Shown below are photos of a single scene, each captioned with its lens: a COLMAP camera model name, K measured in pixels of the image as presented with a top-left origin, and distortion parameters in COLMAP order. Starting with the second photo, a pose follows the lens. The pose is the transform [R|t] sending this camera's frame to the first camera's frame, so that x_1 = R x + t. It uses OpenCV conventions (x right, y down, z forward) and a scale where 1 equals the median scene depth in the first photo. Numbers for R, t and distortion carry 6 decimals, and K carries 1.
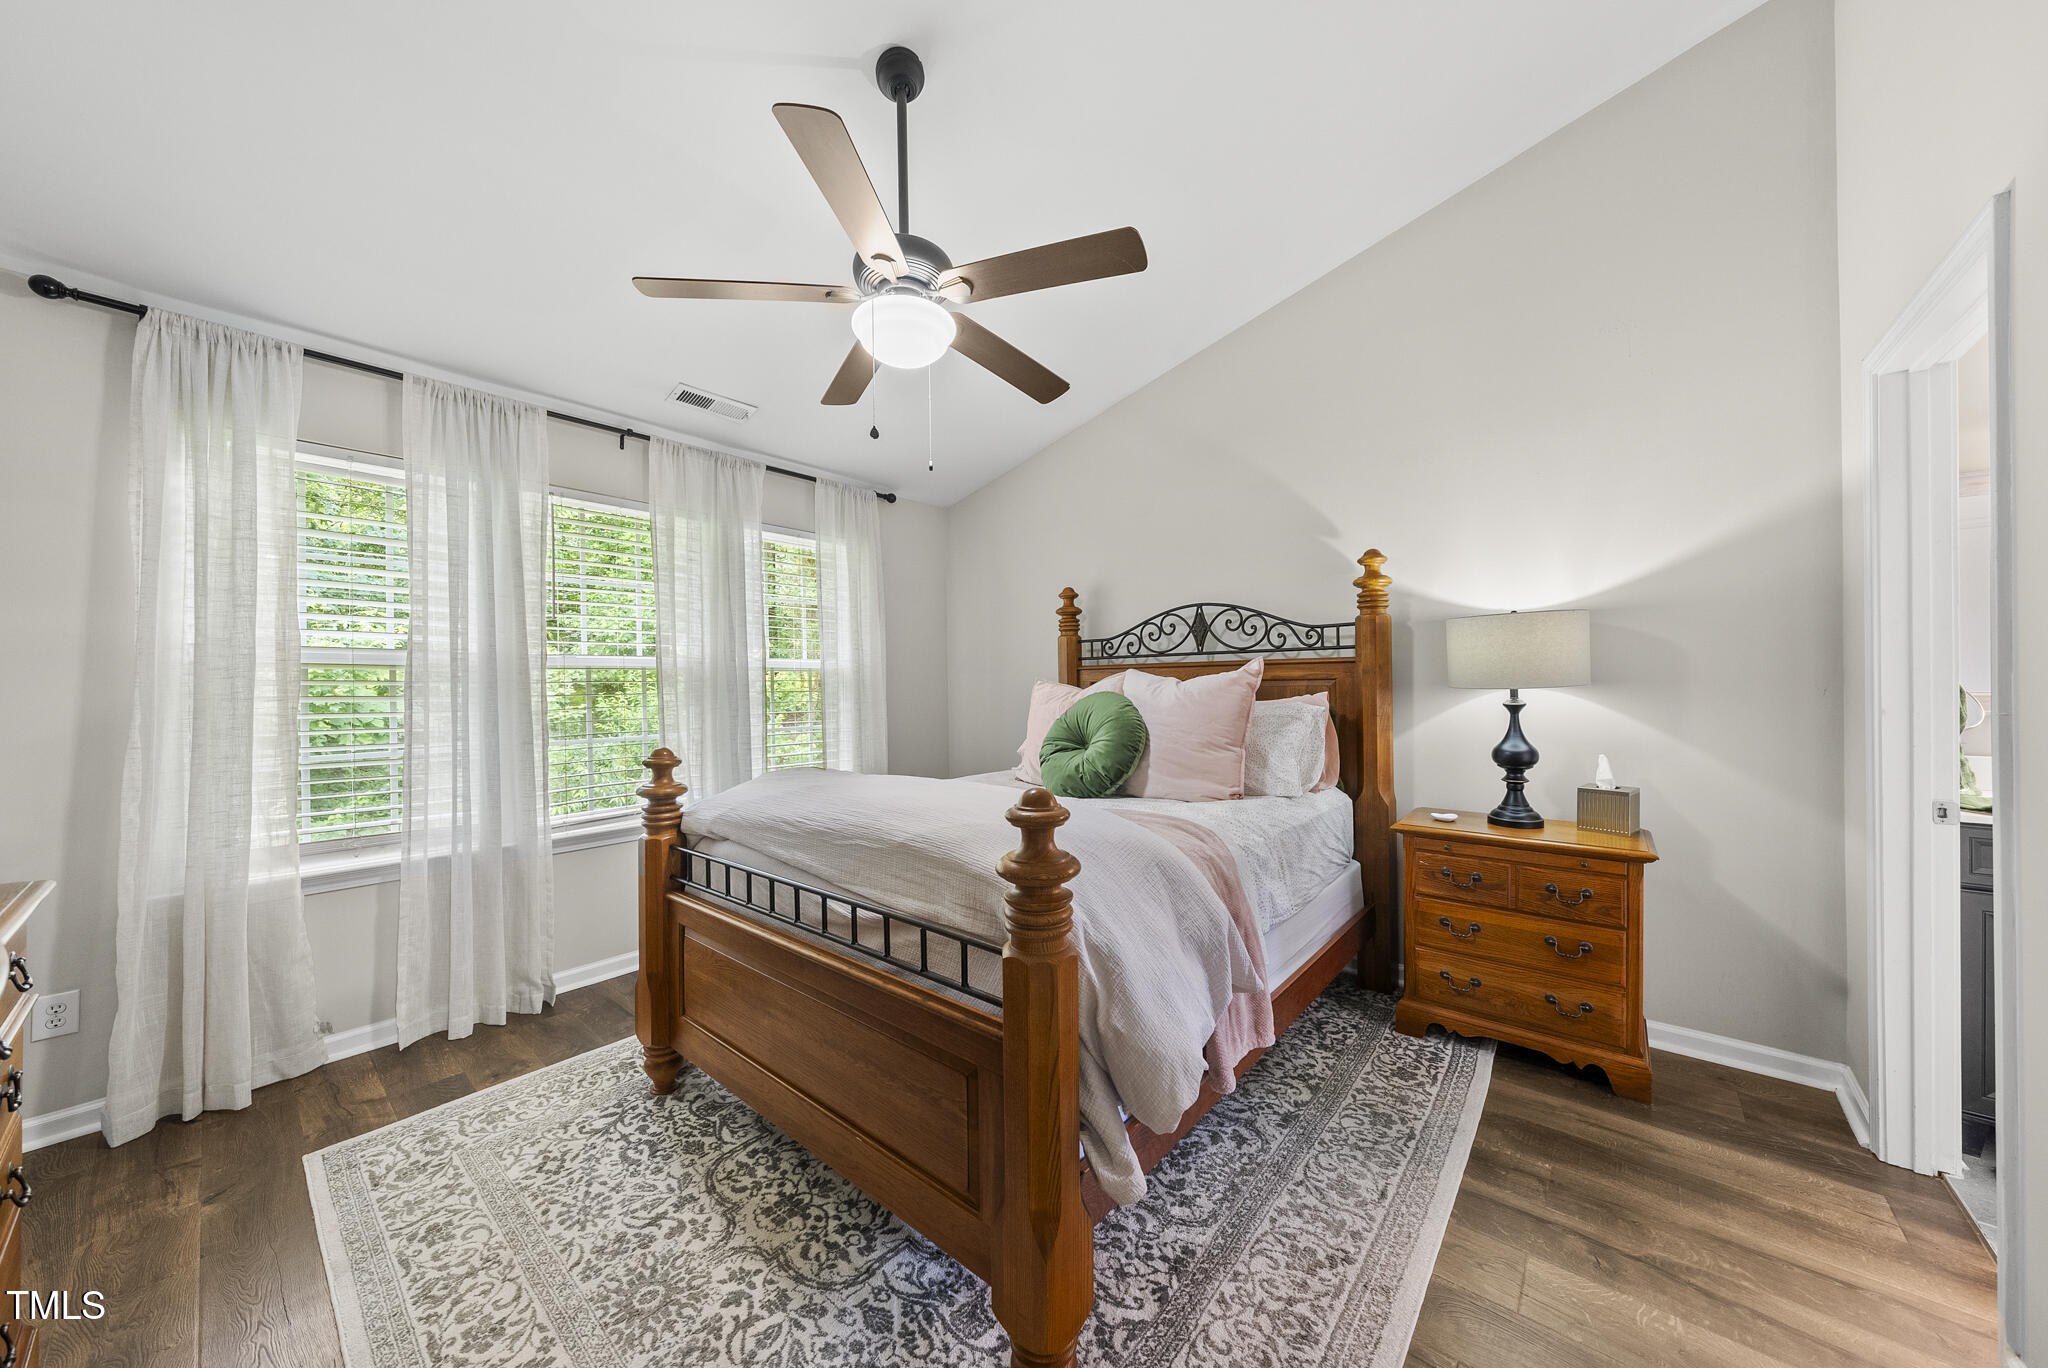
lens RADIAL K [[705.5, 0, 1029.5], [0, 705.5, 709.1], [0, 0, 1]] dist [-0.001189, -0.000034]
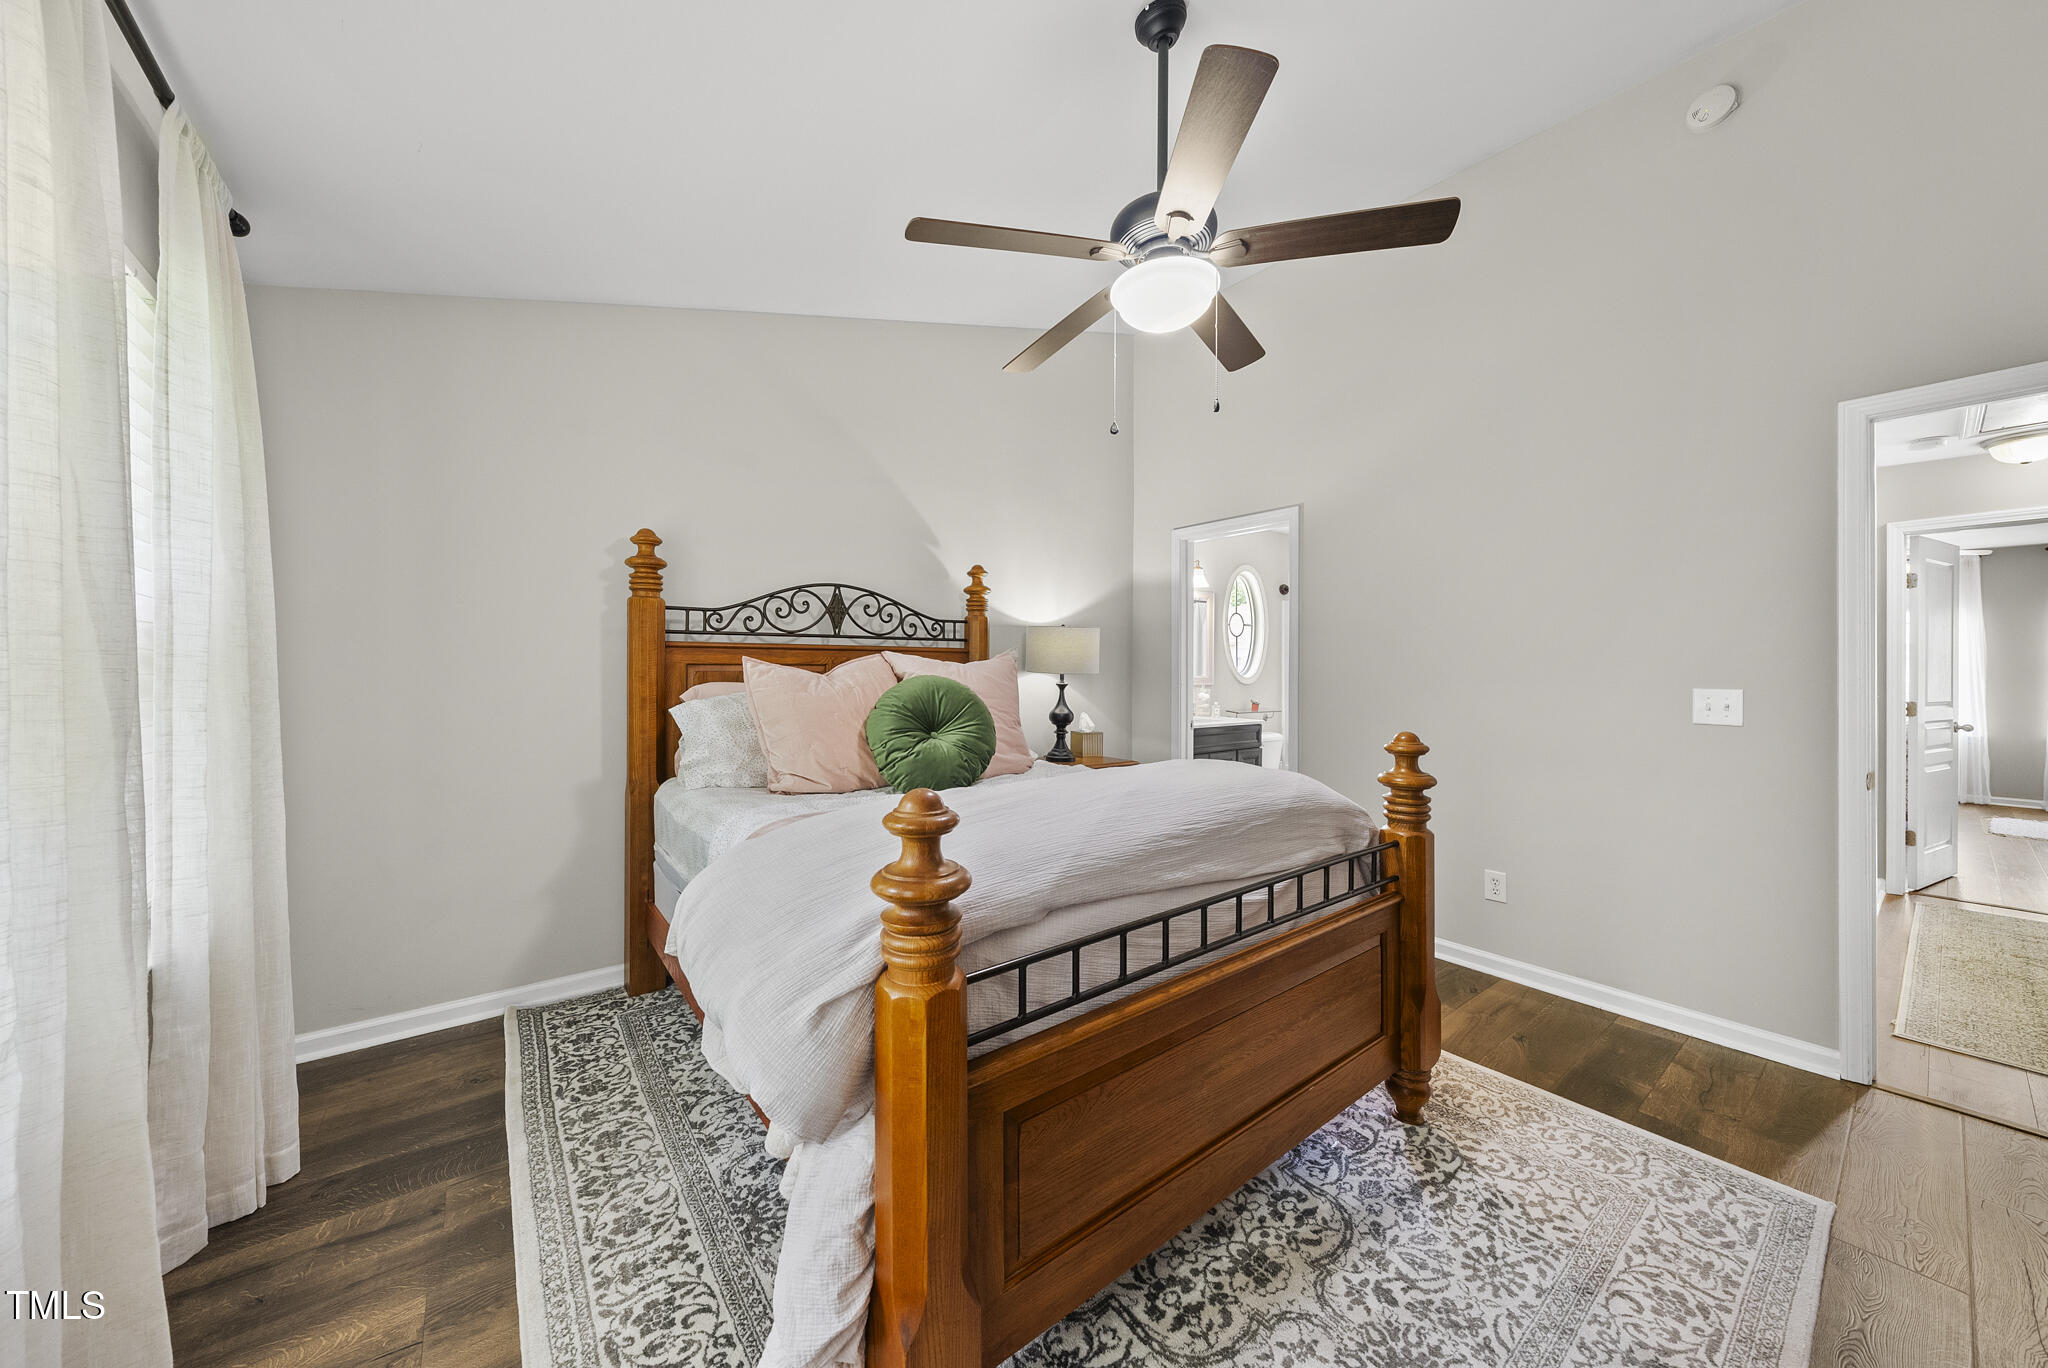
lens RADIAL K [[716.8, 0, 1024.0], [0, 716.8, 684.0], [0, 0, 1]] dist [0.007233, -0.000050]
pose [[0.199130, -0.010721, 0.979914, -0.903189], [0.026452, 0.999635, 0.005561, -0.018050], [-0.979616, 0.024813, 0.199341, 0.769168]]
